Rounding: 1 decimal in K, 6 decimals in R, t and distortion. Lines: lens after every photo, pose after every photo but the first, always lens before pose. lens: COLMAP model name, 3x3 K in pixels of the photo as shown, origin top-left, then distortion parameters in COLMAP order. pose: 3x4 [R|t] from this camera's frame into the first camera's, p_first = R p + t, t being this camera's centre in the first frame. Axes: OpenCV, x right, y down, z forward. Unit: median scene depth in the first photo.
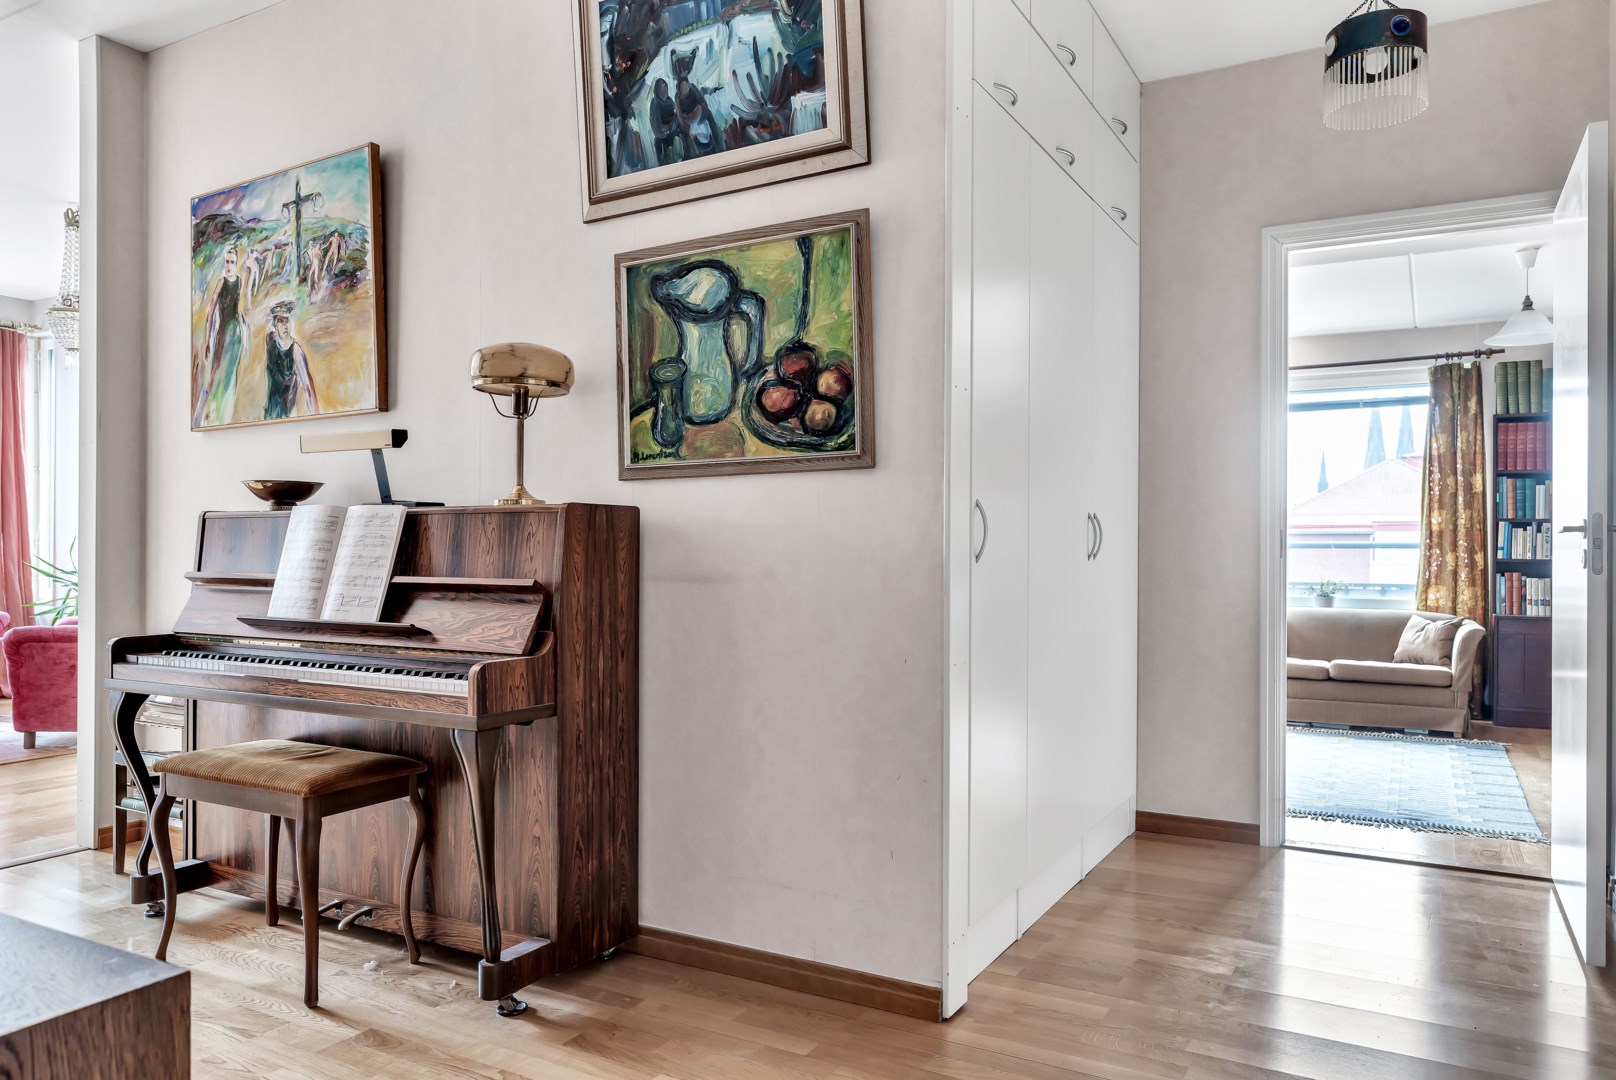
lens RADIAL K [[1091.3, 0, 837.9], [0, 1091.3, 549.8], [0, 0, 1]] dist [-0.002416, -0.003519]
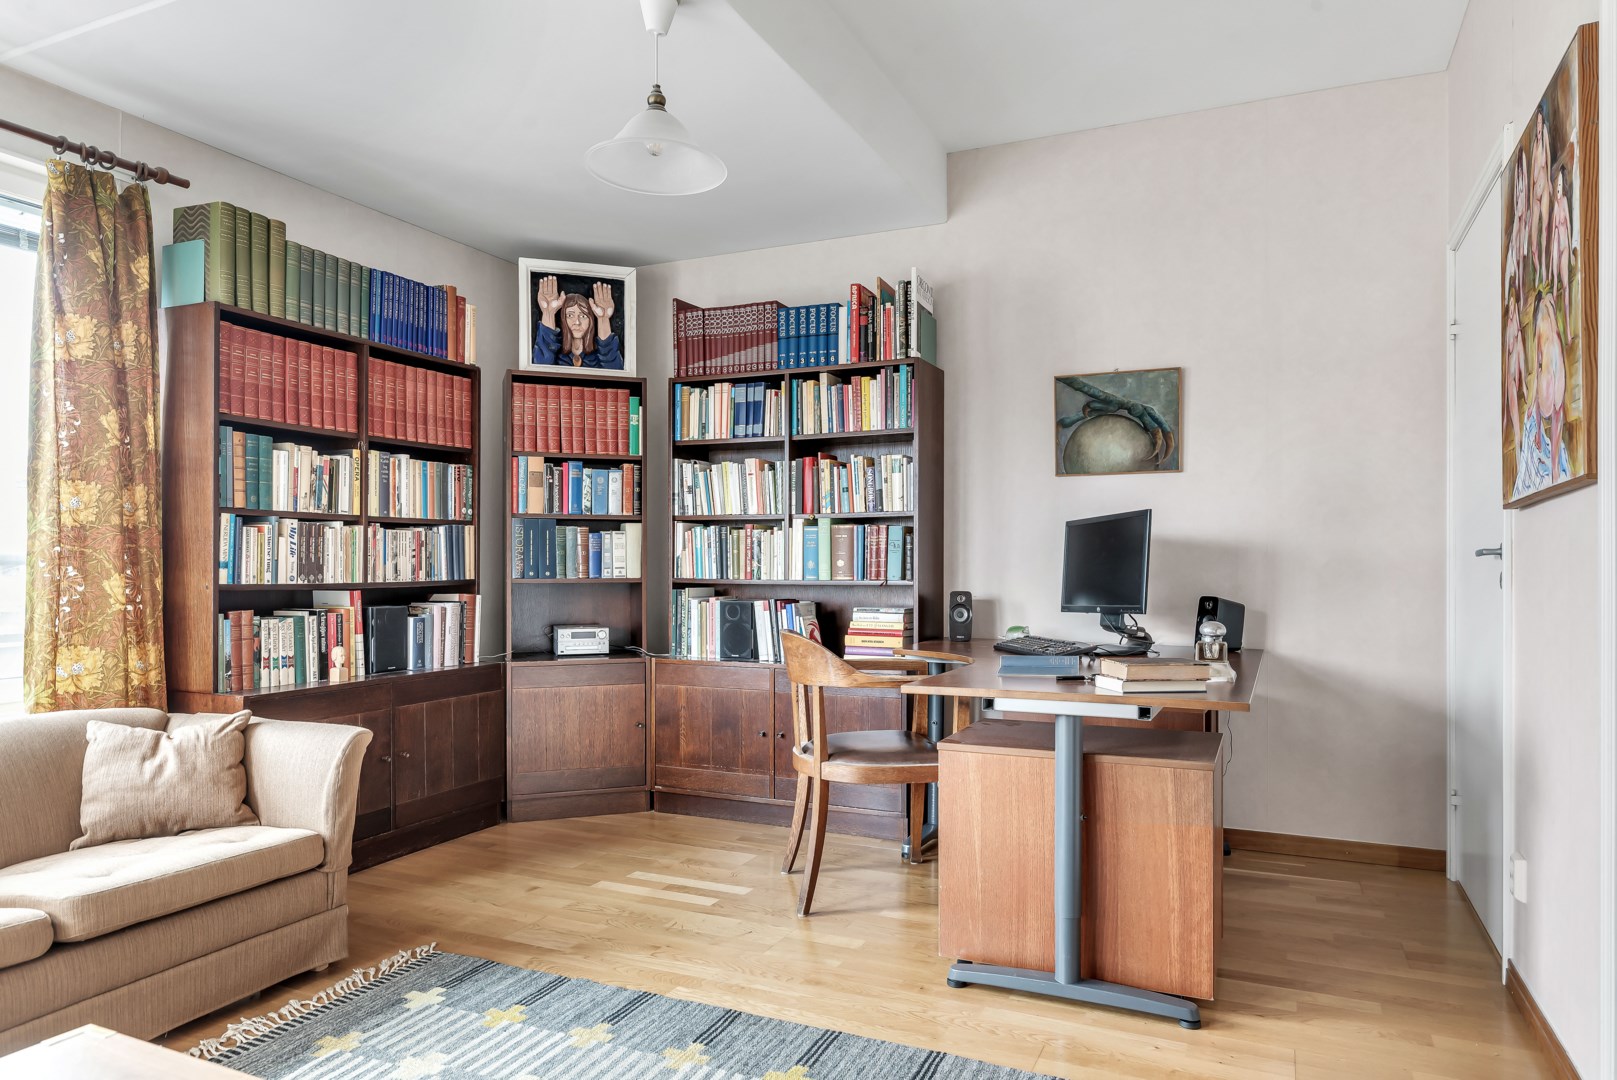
lens RADIAL K [[1028.5, 0, 810.7], [0, 1028.5, 564.1], [0, 0, 1]] dist [0.001226, 0.000682]
pose [[-0.063451, -0.005215, 0.997971, 0.101814], [0.002866, 0.999981, 0.005408, -0.003381], [-0.997981, 0.003203, -0.063435, 0.732287]]
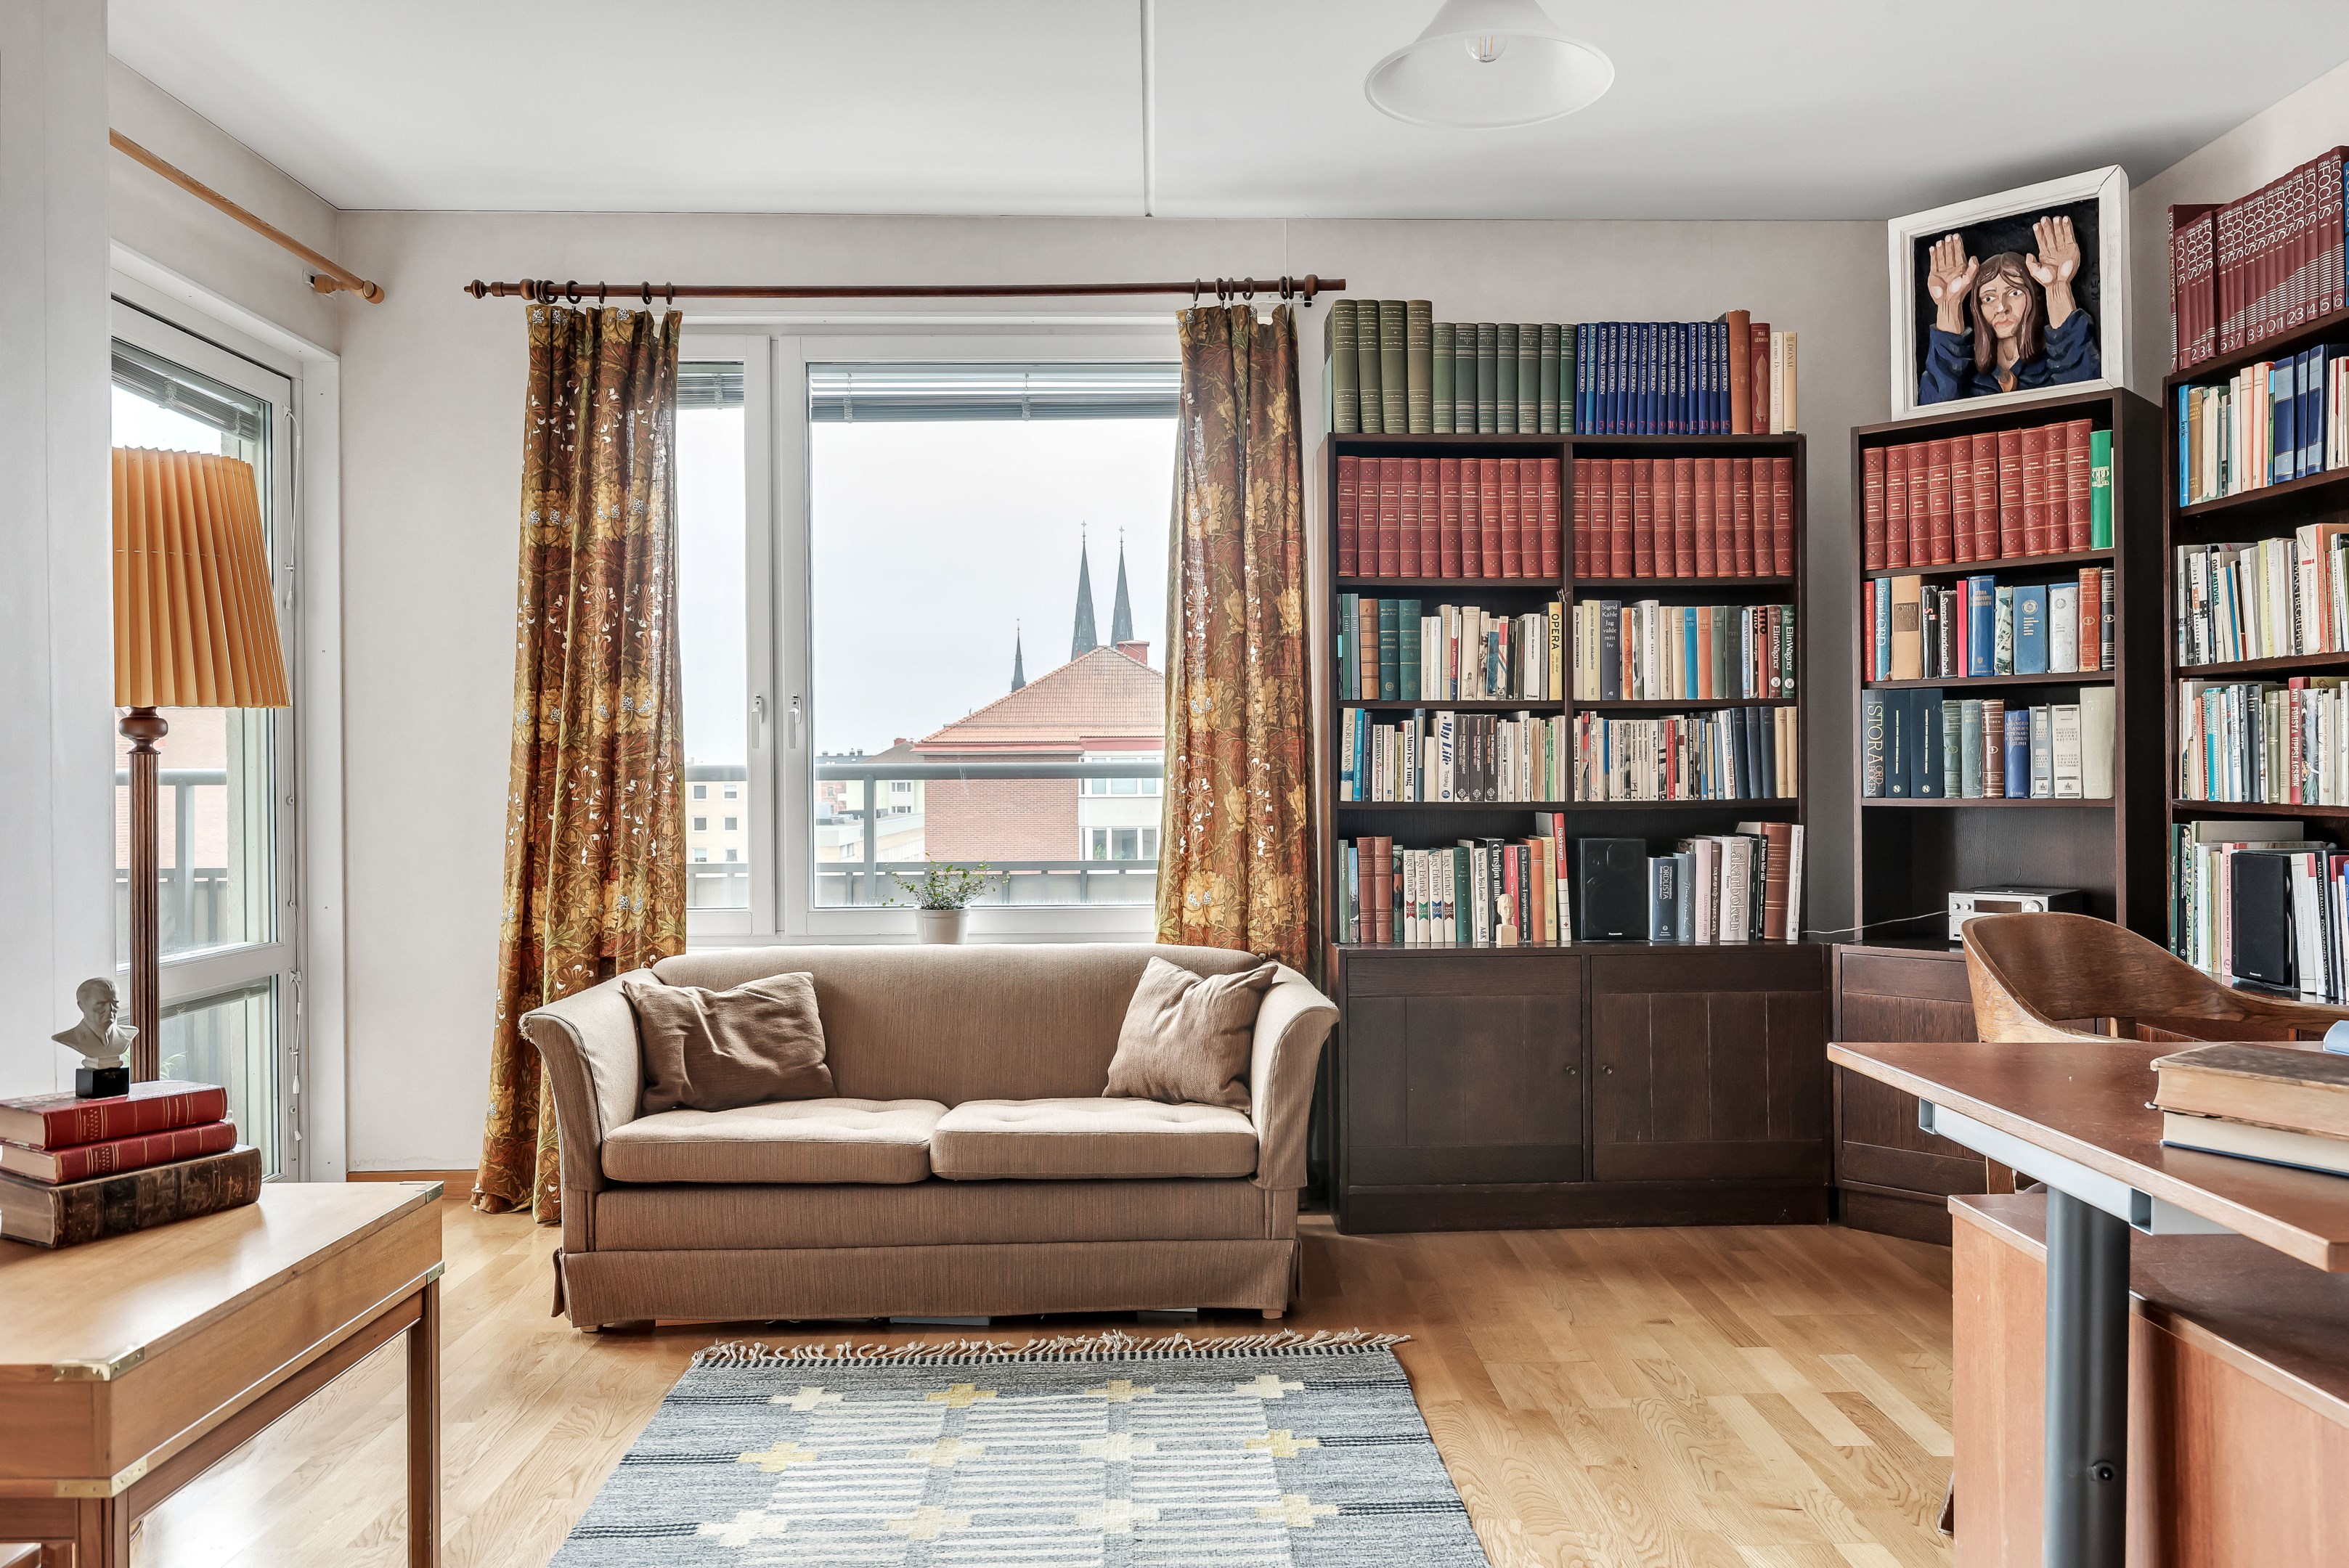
lens RADIAL K [[1676.0, 0, 1187.8], [0, 1676.0, 794.1], [0, 0, 1]] dist [0.000486, -0.003281]
pose [[0.870848, -0.014566, 0.491337, 0.253526], [0.011591, 0.999891, 0.009100, -0.000821], [-0.491417, -0.002230, 0.870922, 0.487319]]
